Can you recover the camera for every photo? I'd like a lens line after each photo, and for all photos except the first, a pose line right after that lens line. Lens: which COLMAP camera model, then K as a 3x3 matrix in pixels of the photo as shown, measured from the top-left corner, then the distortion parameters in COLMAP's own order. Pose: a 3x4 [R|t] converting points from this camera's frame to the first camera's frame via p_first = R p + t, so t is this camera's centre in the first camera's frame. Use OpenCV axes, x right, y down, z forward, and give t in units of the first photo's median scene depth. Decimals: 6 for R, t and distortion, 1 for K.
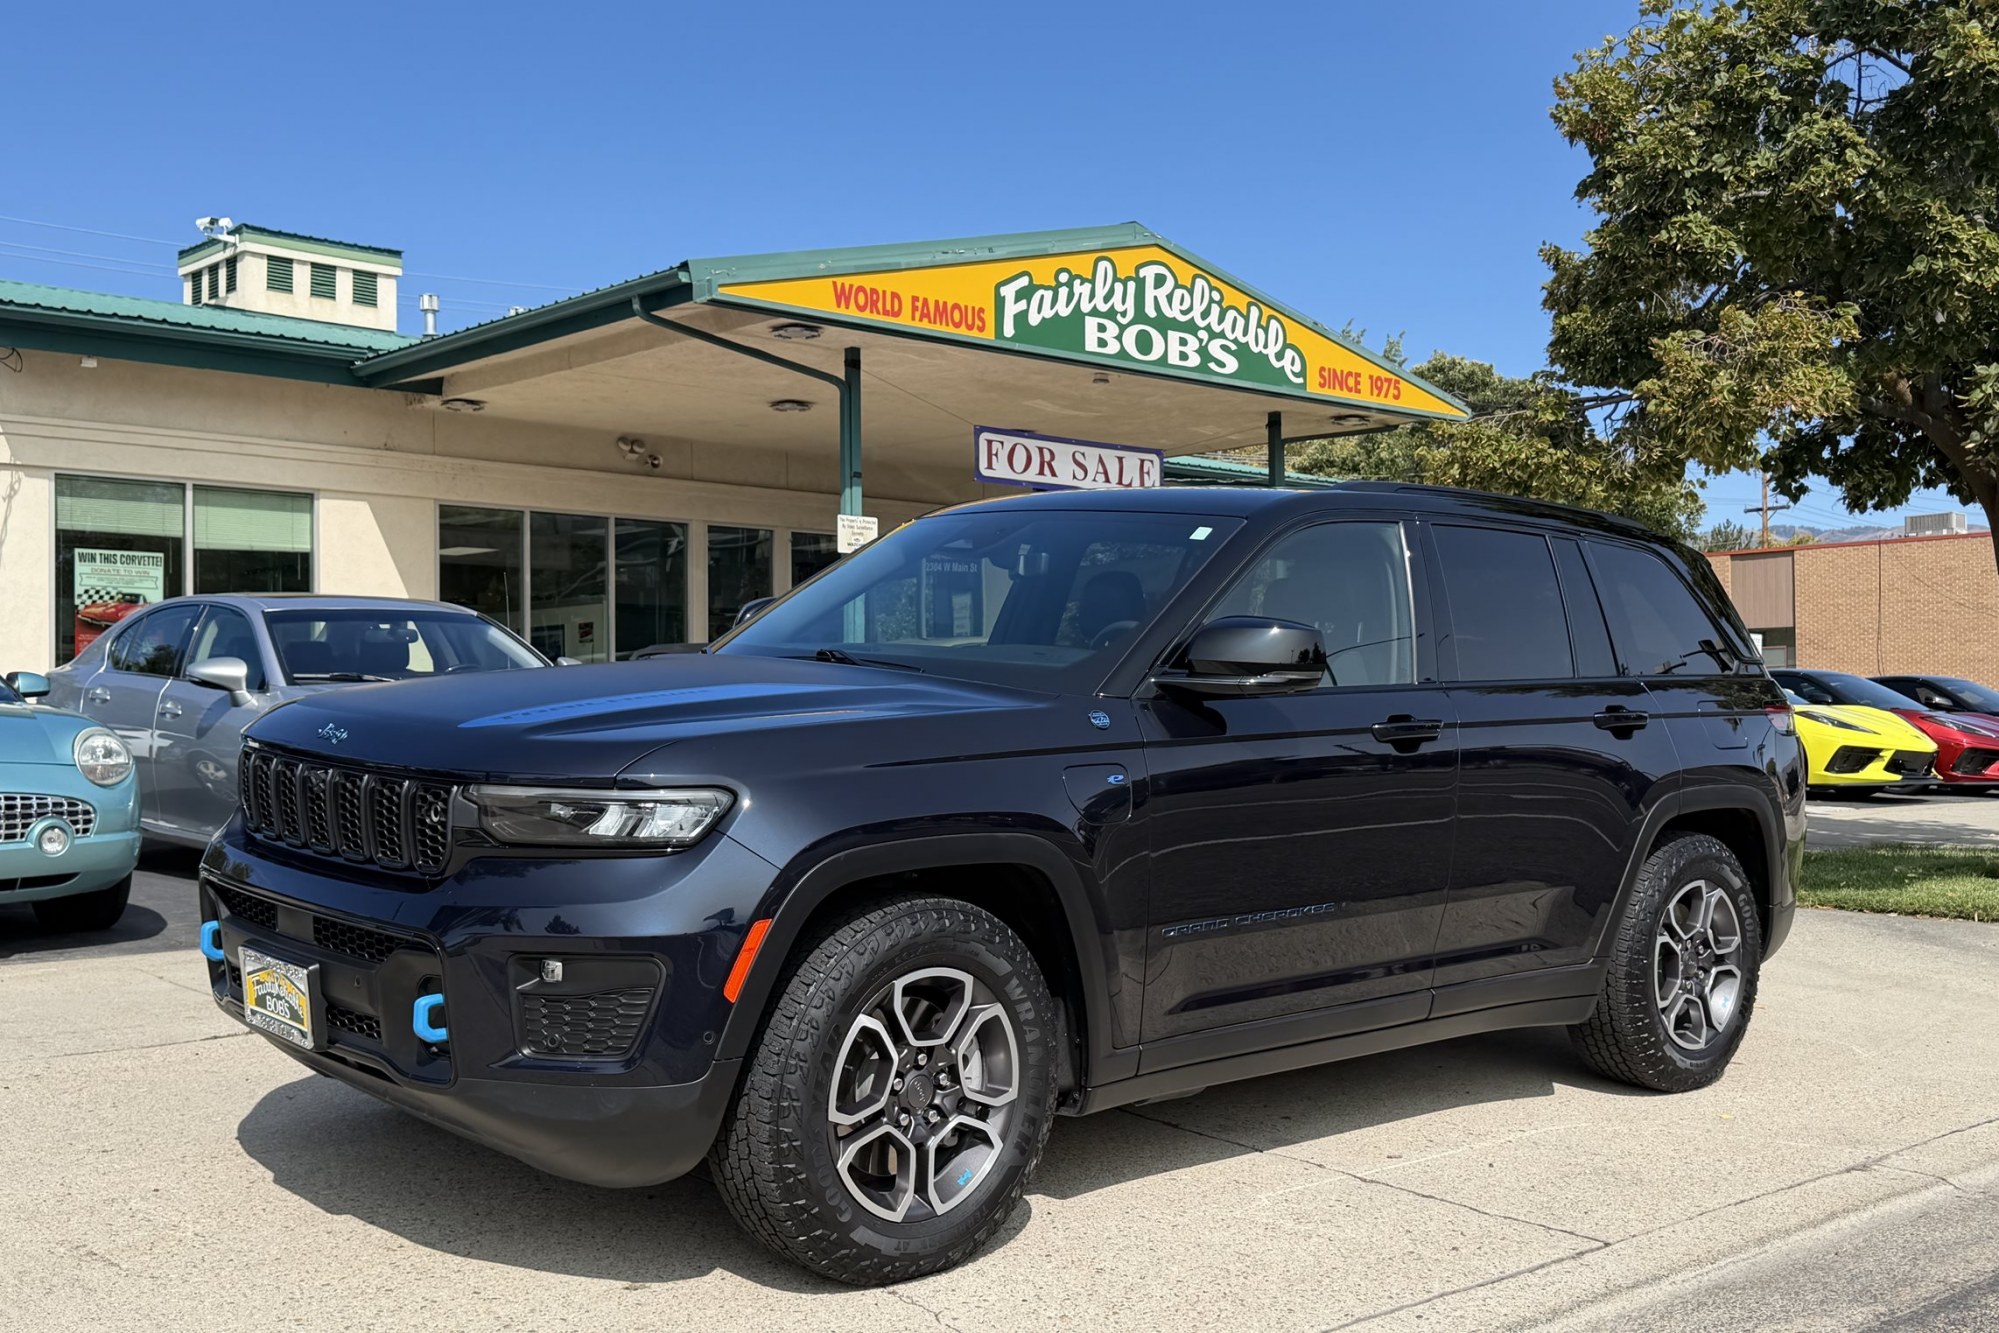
lens RADIAL K [[2017.1, 0, 1003.8], [0, 2017.1, 679.5], [0, 0, 1]] dist [0.175338, -0.388963]
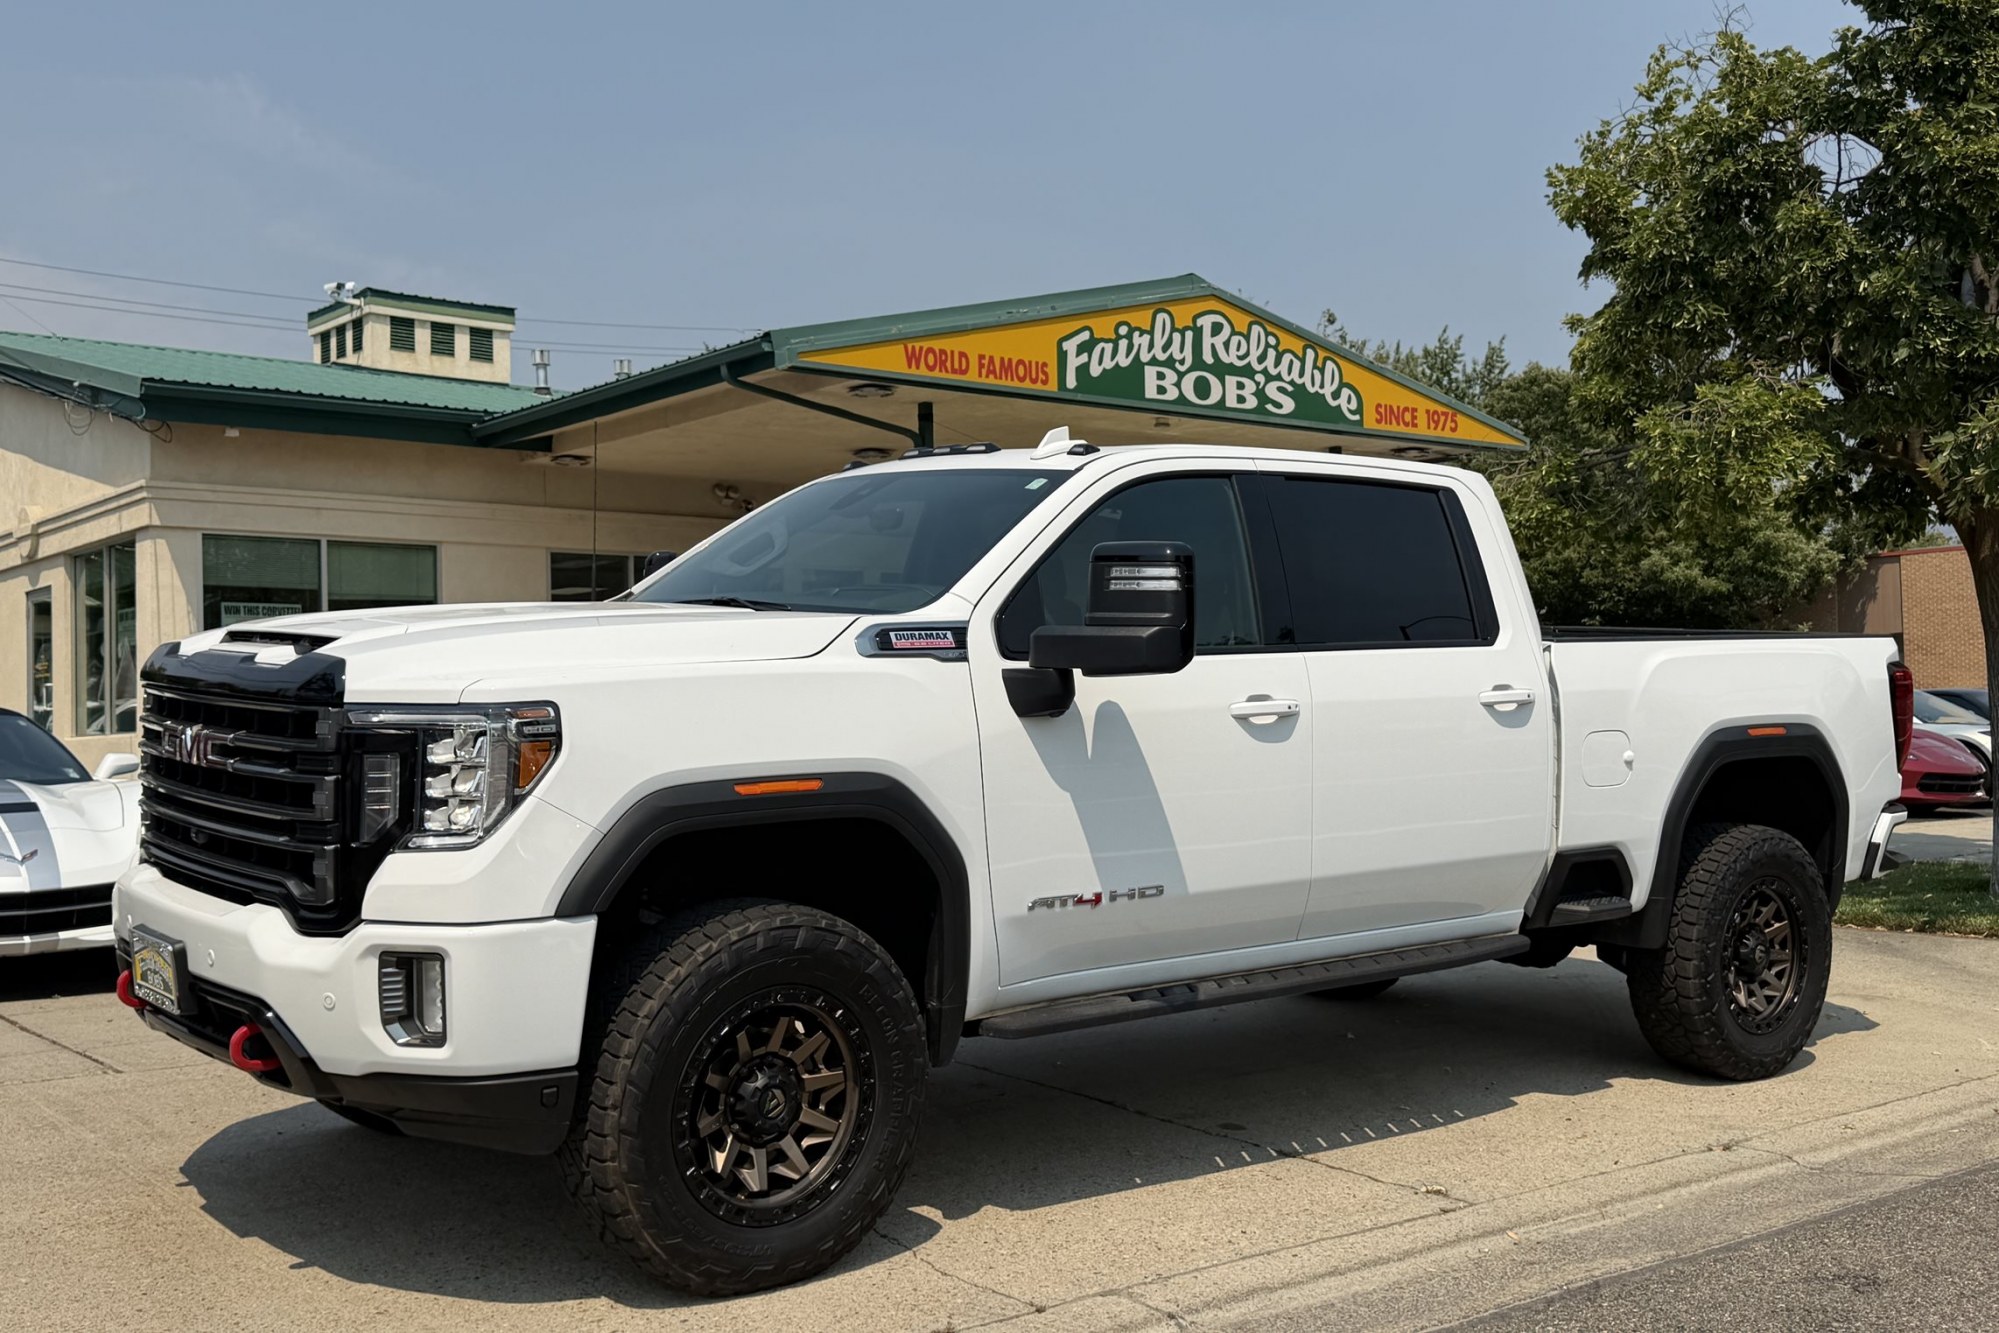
lens RADIAL K [[2024.0, 0, 983.2], [0, 2024.0, 664.7], [0, 0, 1]] dist [0.162285, -0.329690]
pose [[0.997808, -0.016212, -0.064160, 0.020705], [0.015313, 0.999778, -0.014470, -0.008470], [0.064380, 0.013455, 0.997835, -0.060671]]
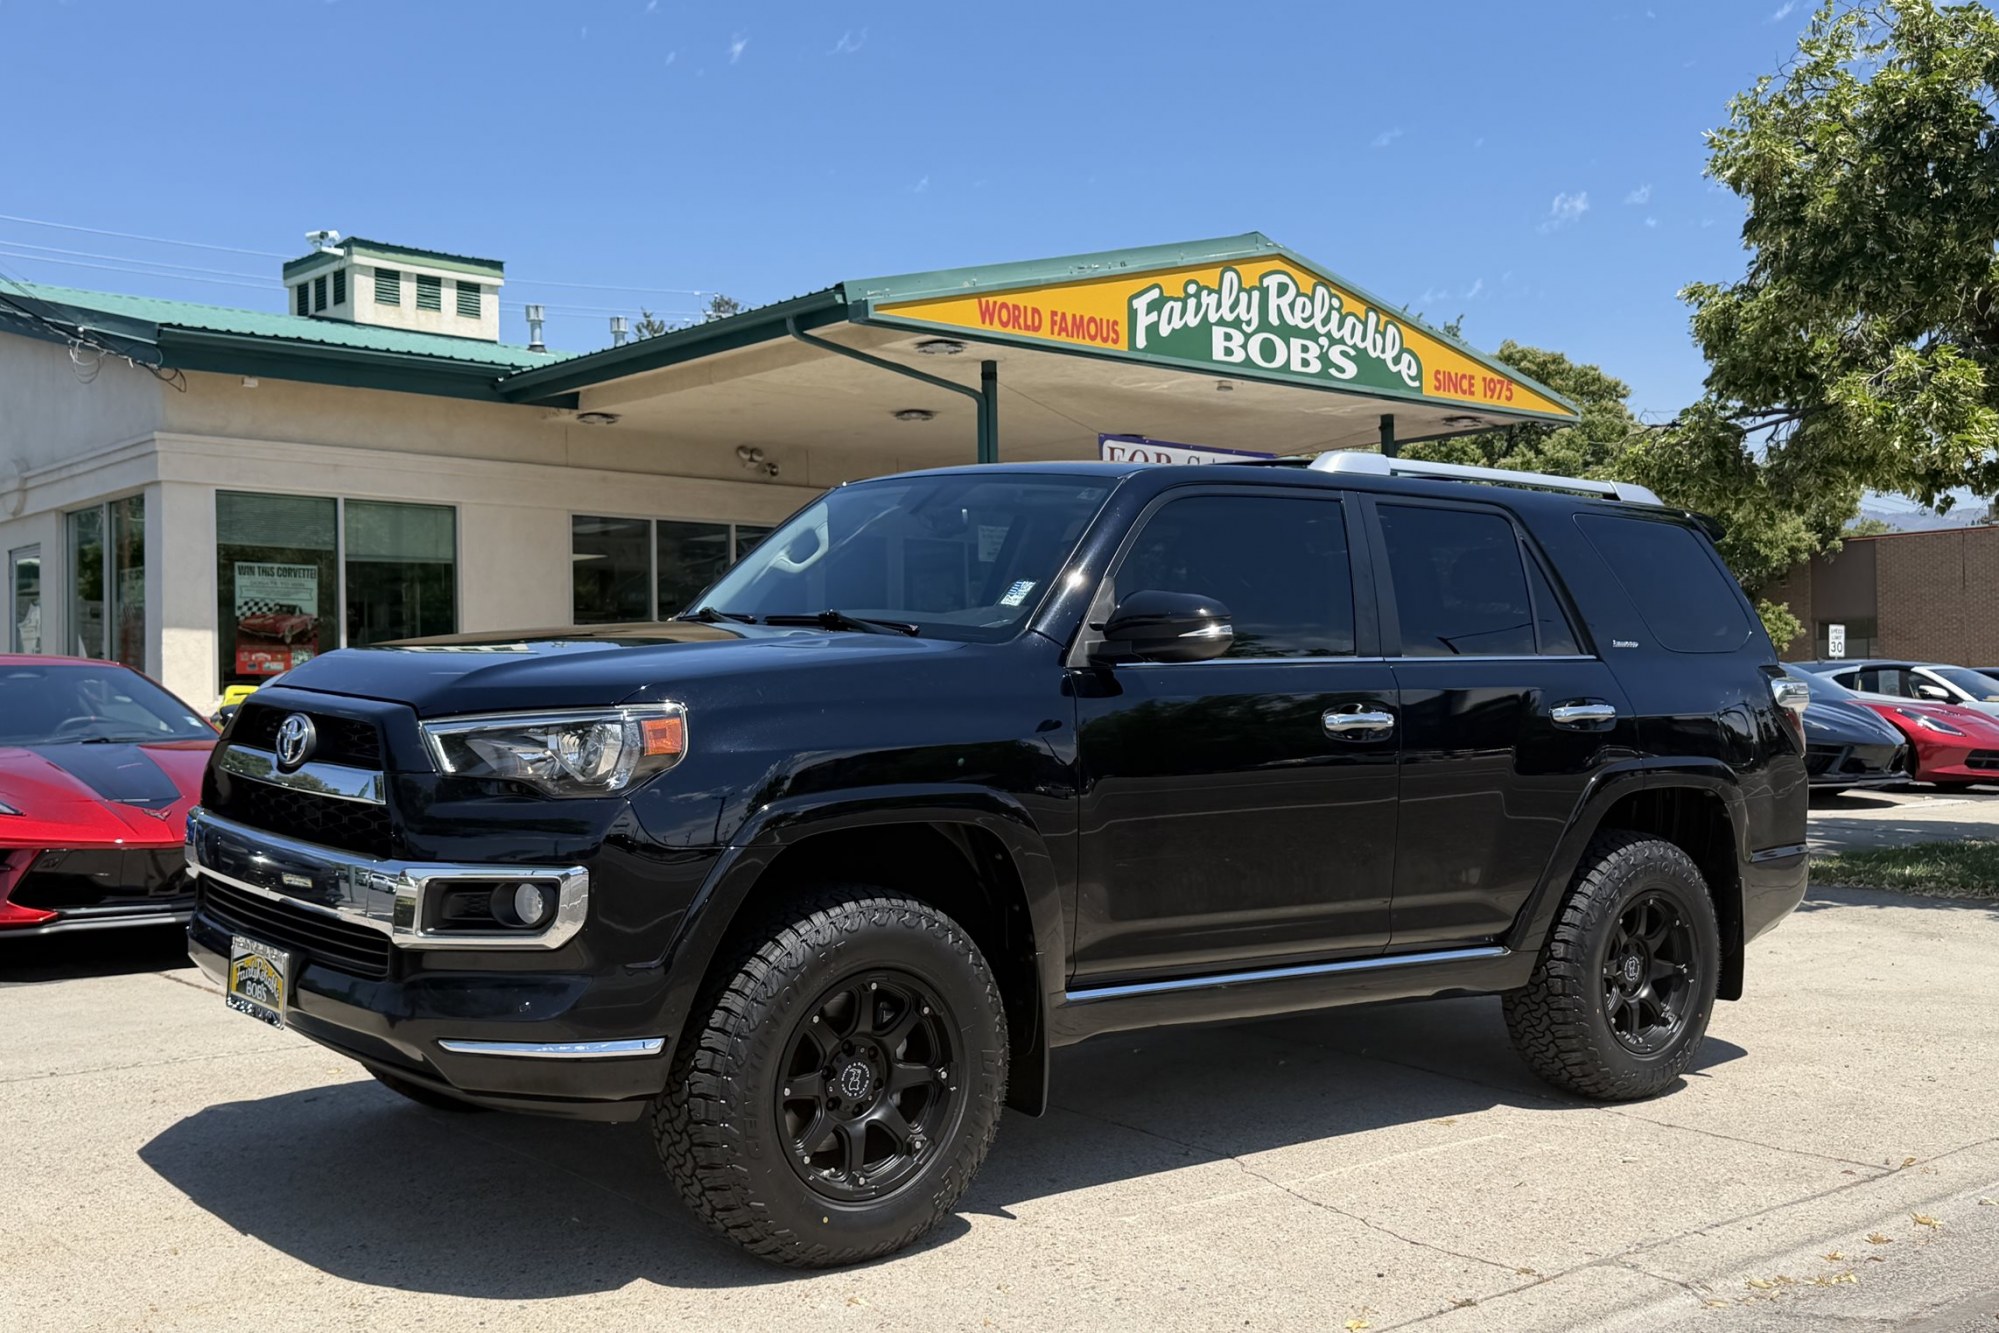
lens RADIAL K [[2073.8, 0, 1003.2], [0, 2073.8, 672.7], [0, 0, 1]] dist [0.178085, -0.420568]
pose [[0.999810, -0.008152, -0.017714, -0.046278], [0.008126, 0.999966, -0.001525, -0.003174], [0.017726, 0.001381, 0.999842, -0.053026]]
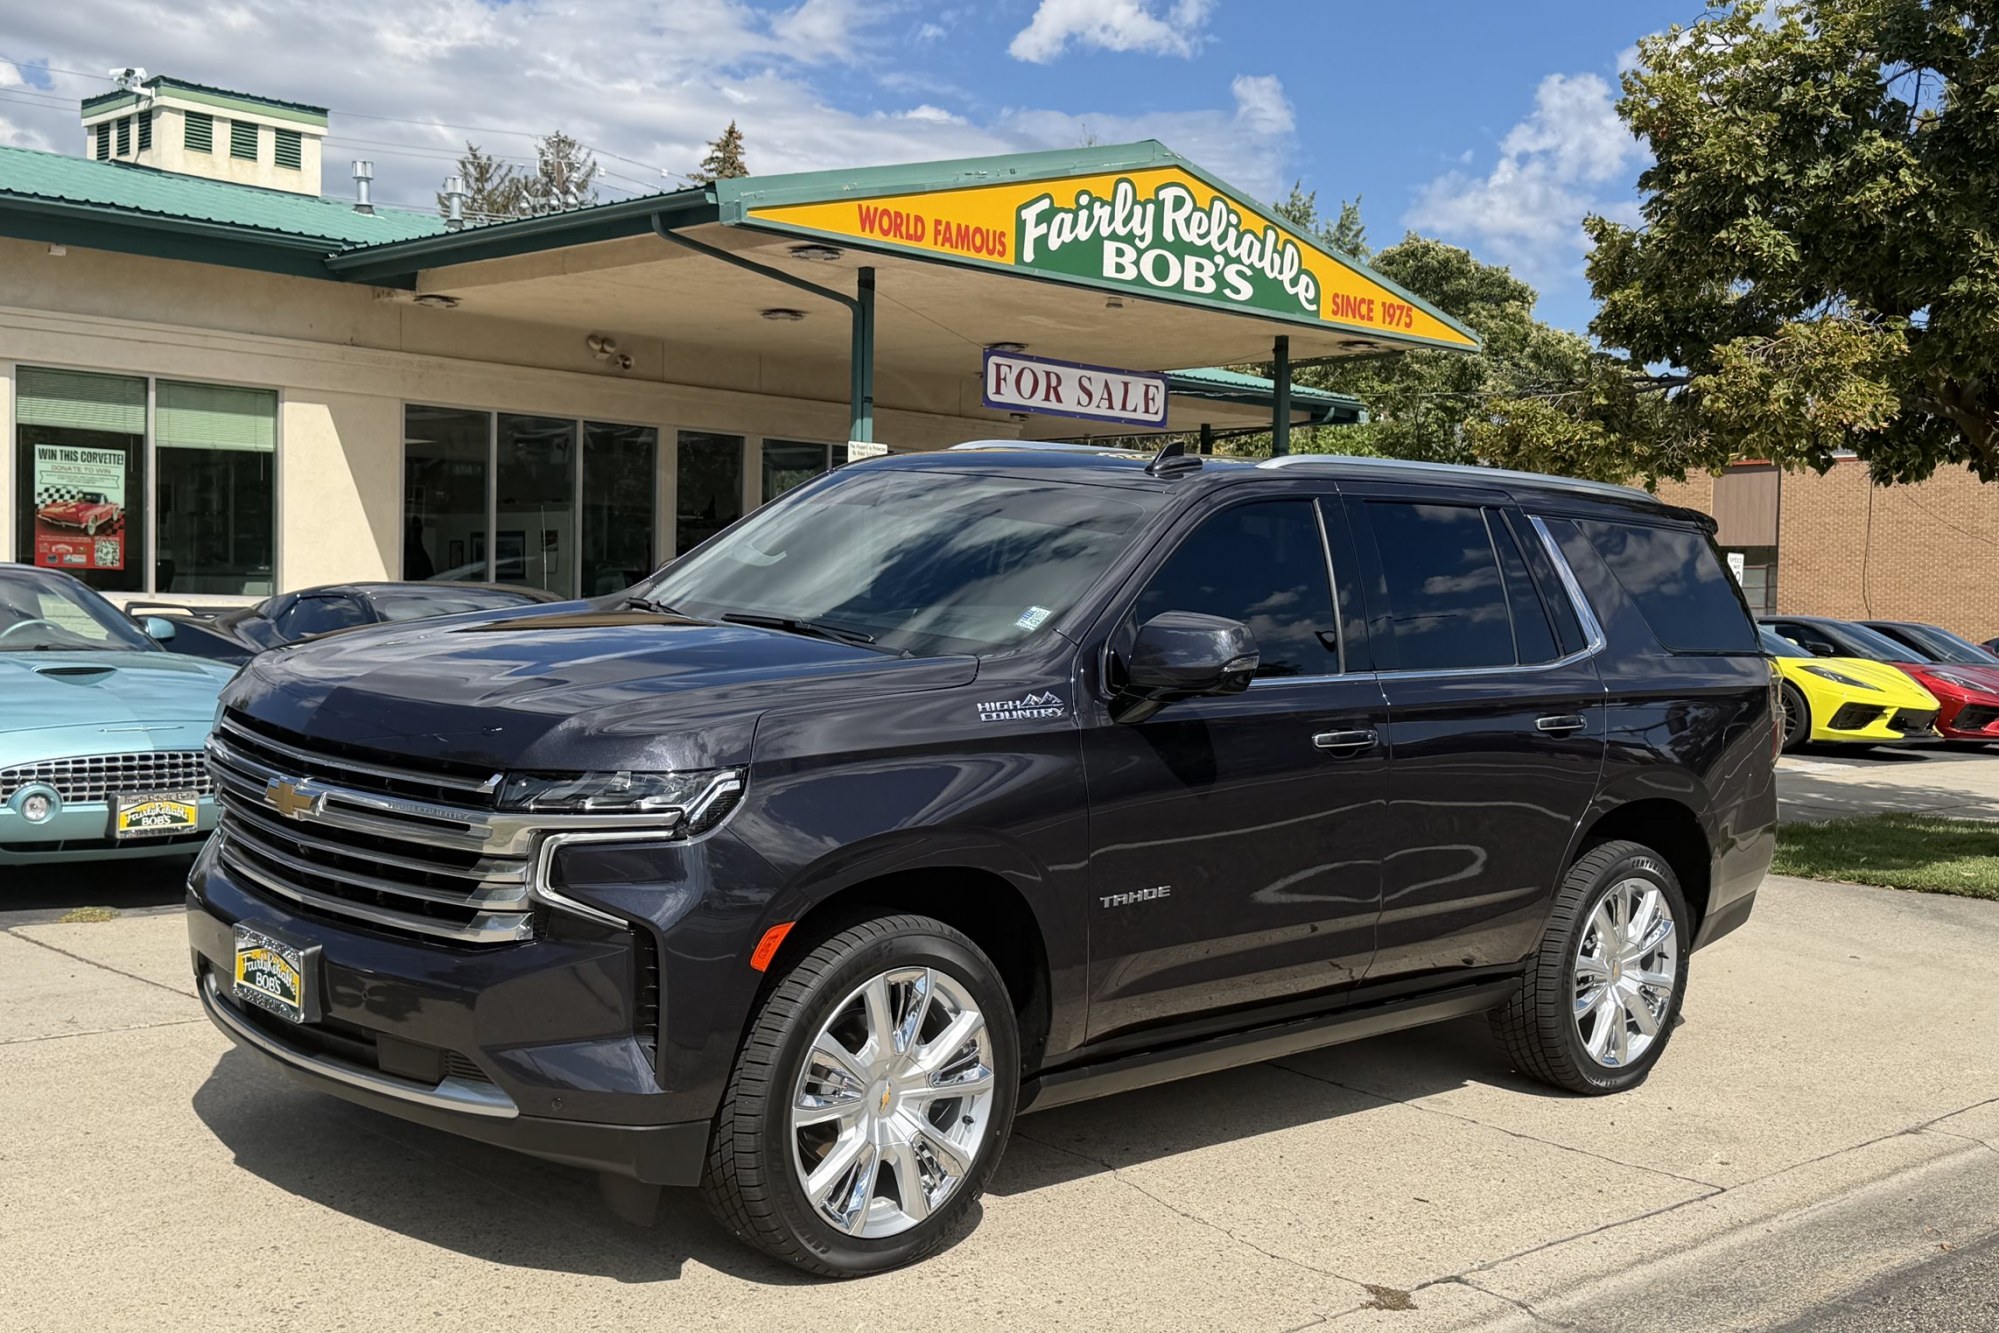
lens RADIAL K [[2251.3, 0, 1001.5], [0, 2251.3, 675.8], [0, 0, 1]] dist [0.195091, -0.481698]
pose [[0.998455, 0.027622, 0.048204, -0.052962], [-0.029982, 0.998352, 0.048934, -0.022058], [-0.046773, -0.050304, 0.997638, -0.084849]]
